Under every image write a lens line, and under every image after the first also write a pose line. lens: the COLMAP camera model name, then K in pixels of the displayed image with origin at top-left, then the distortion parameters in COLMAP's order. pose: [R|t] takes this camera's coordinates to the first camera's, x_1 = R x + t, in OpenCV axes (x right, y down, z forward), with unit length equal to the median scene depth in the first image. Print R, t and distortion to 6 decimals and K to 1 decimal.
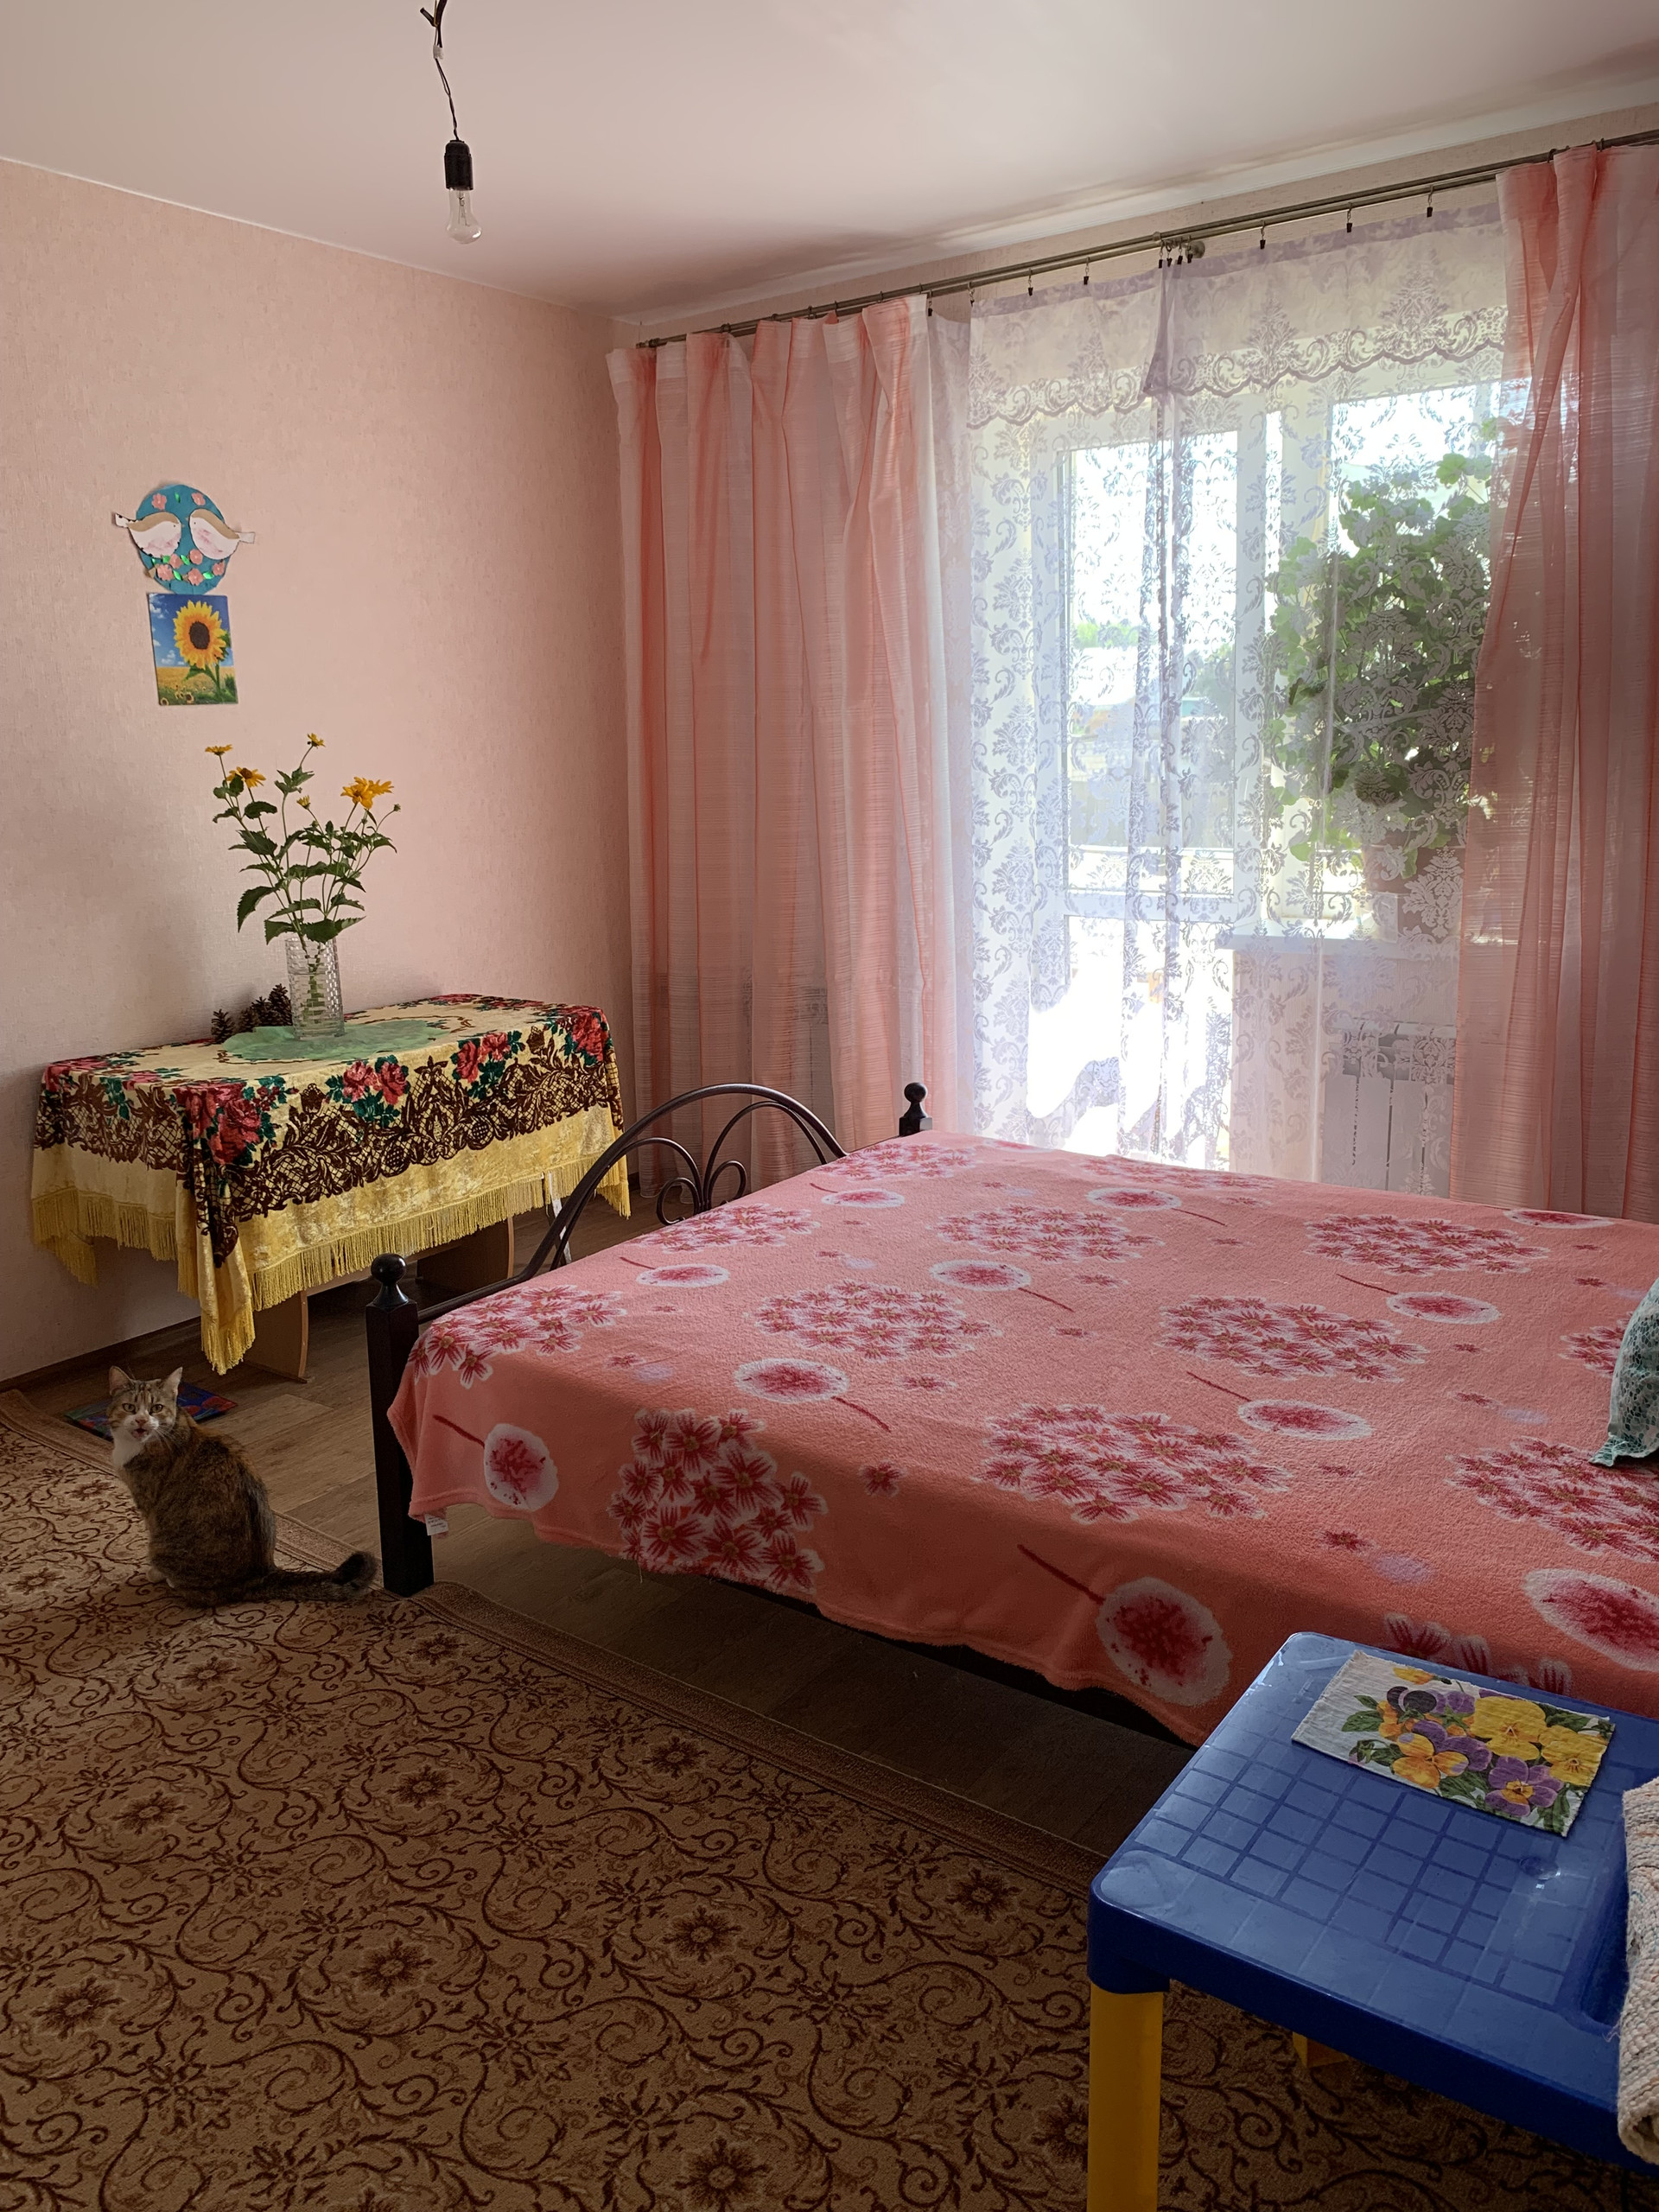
lens RADIAL K [[1695.1, 0, 810.3], [0, 1695.1, 1098.5], [0, 0, 1]] dist [0.035291, -0.030598]
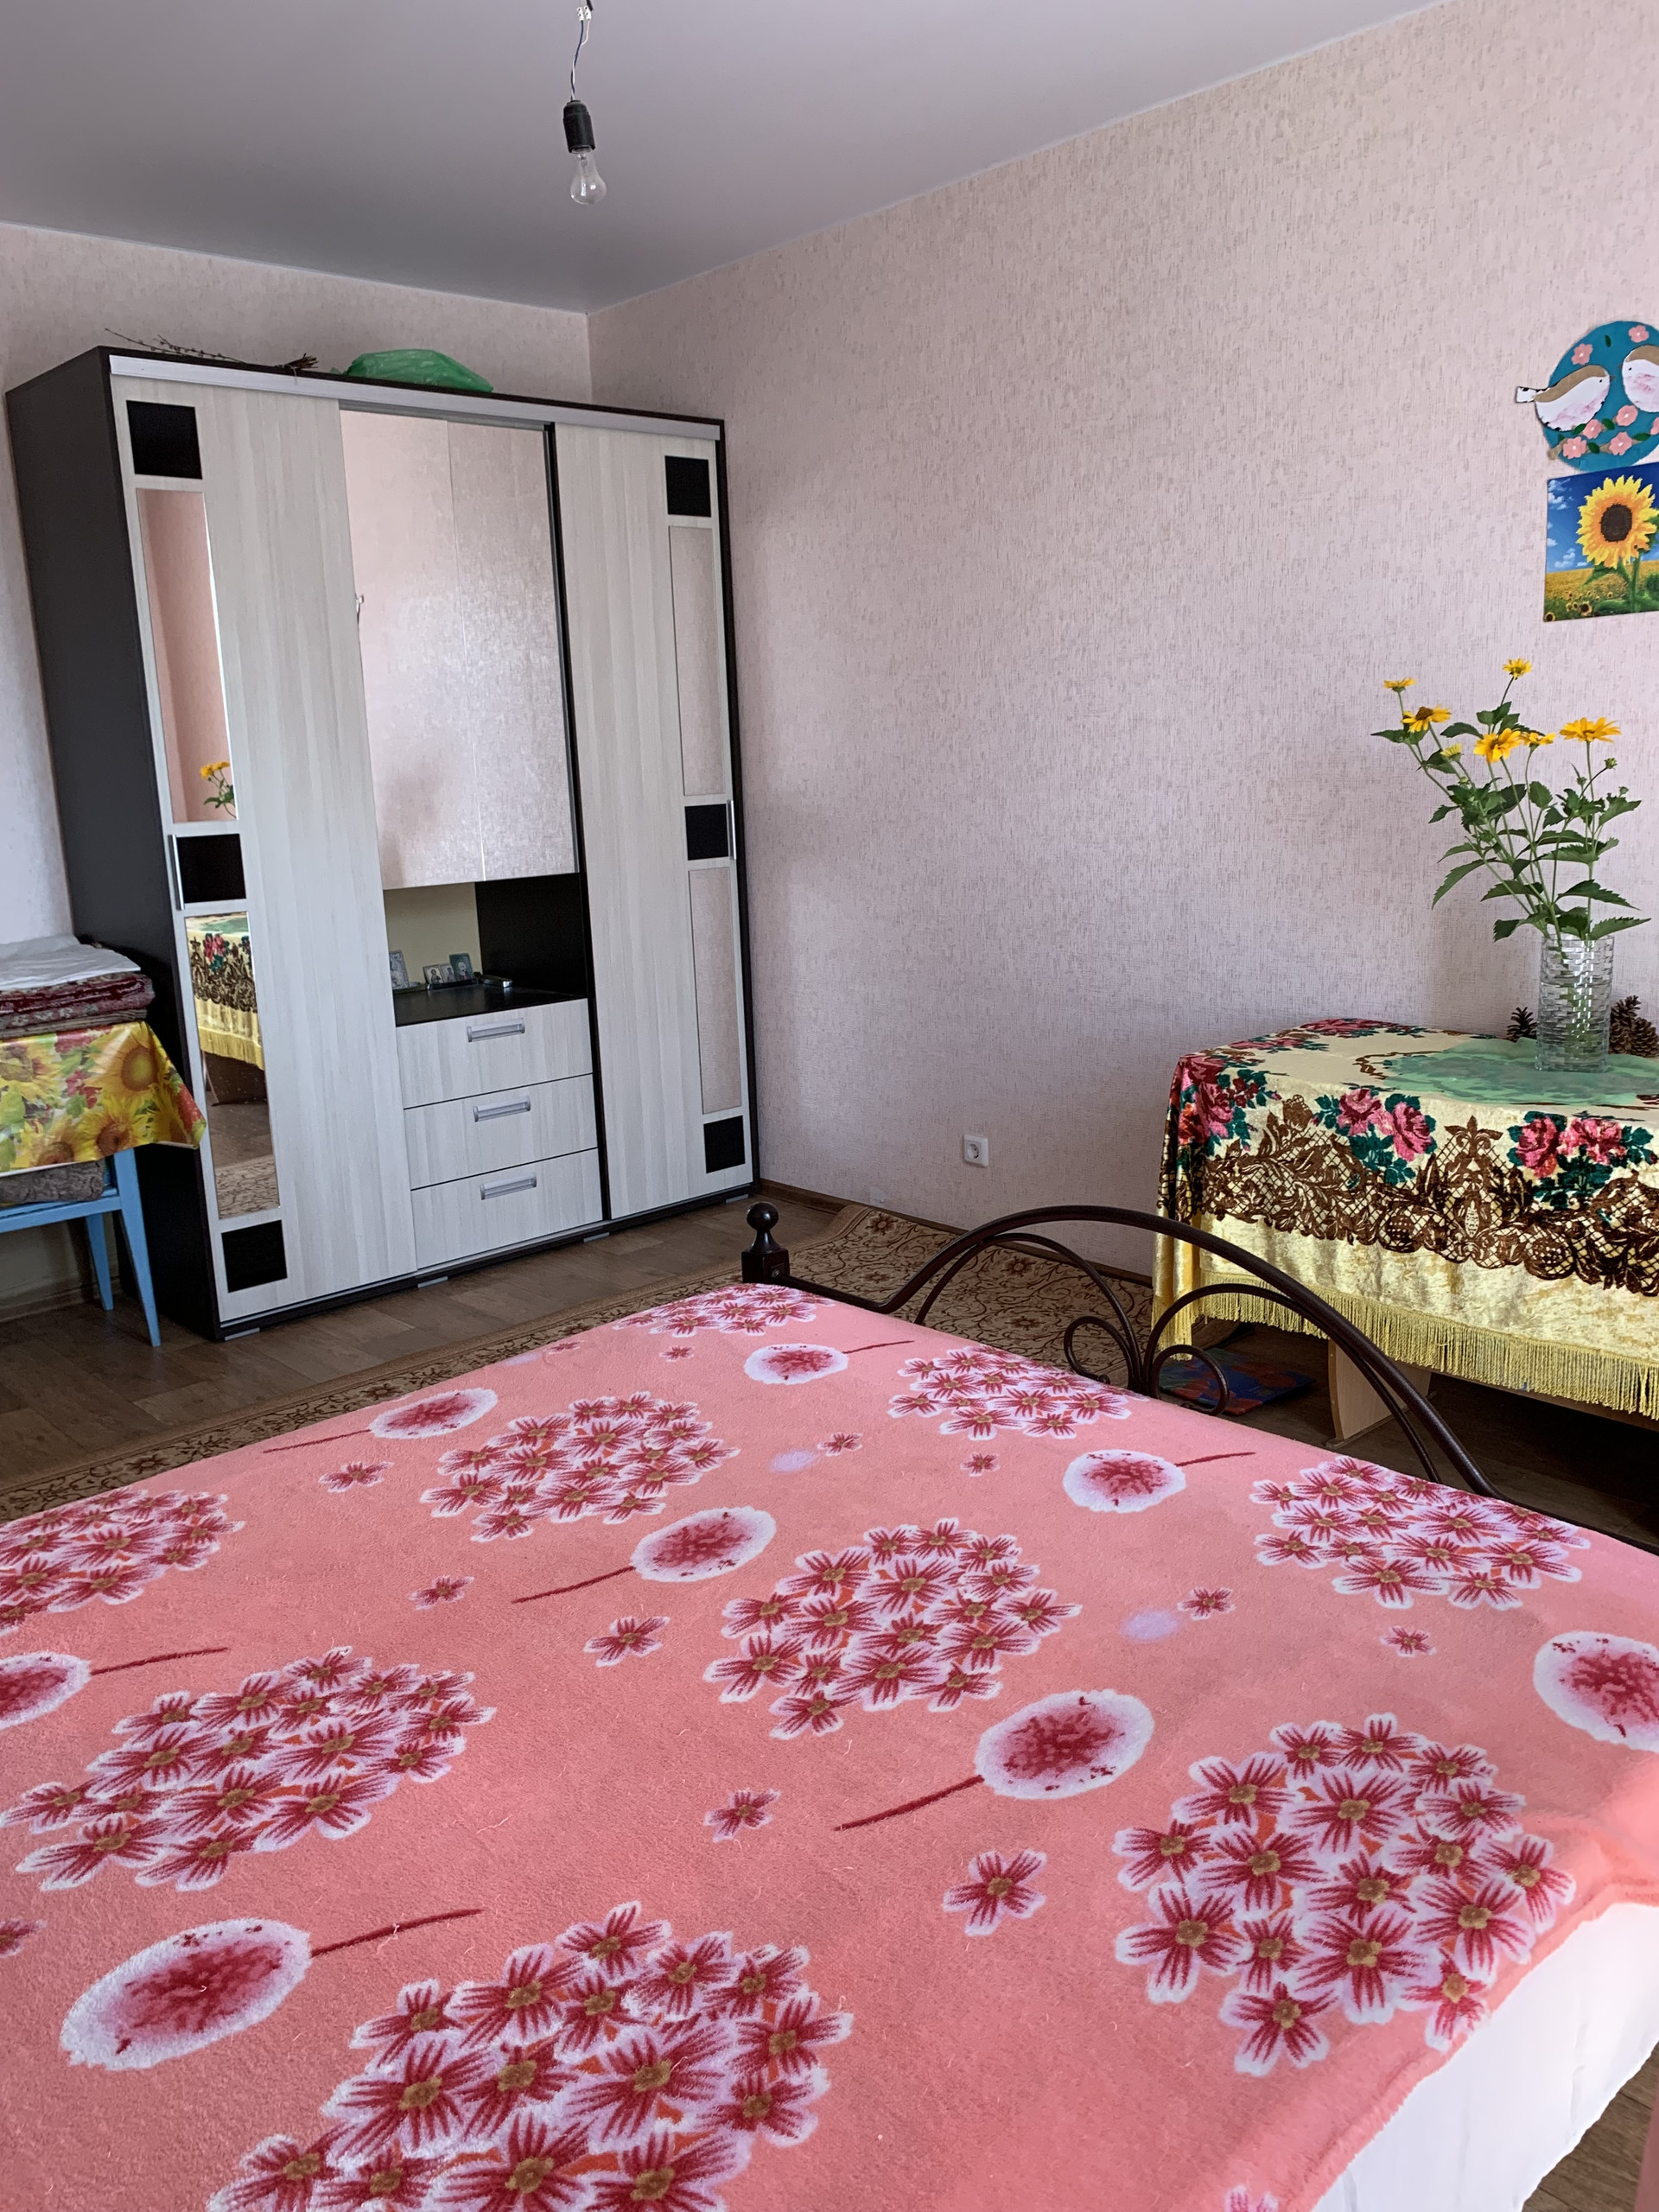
lens RADIAL K [[1695.1, 0, 810.3], [0, 1695.1, 1108.8], [0, 0, 1]] dist [0.035291, -0.030598]
pose [[-0.208008, 0.244441, -0.947091, 0.517799], [-0.151915, 0.948447, 0.278156, -0.187479], [0.966258, 0.201736, -0.160150, 0.856610]]
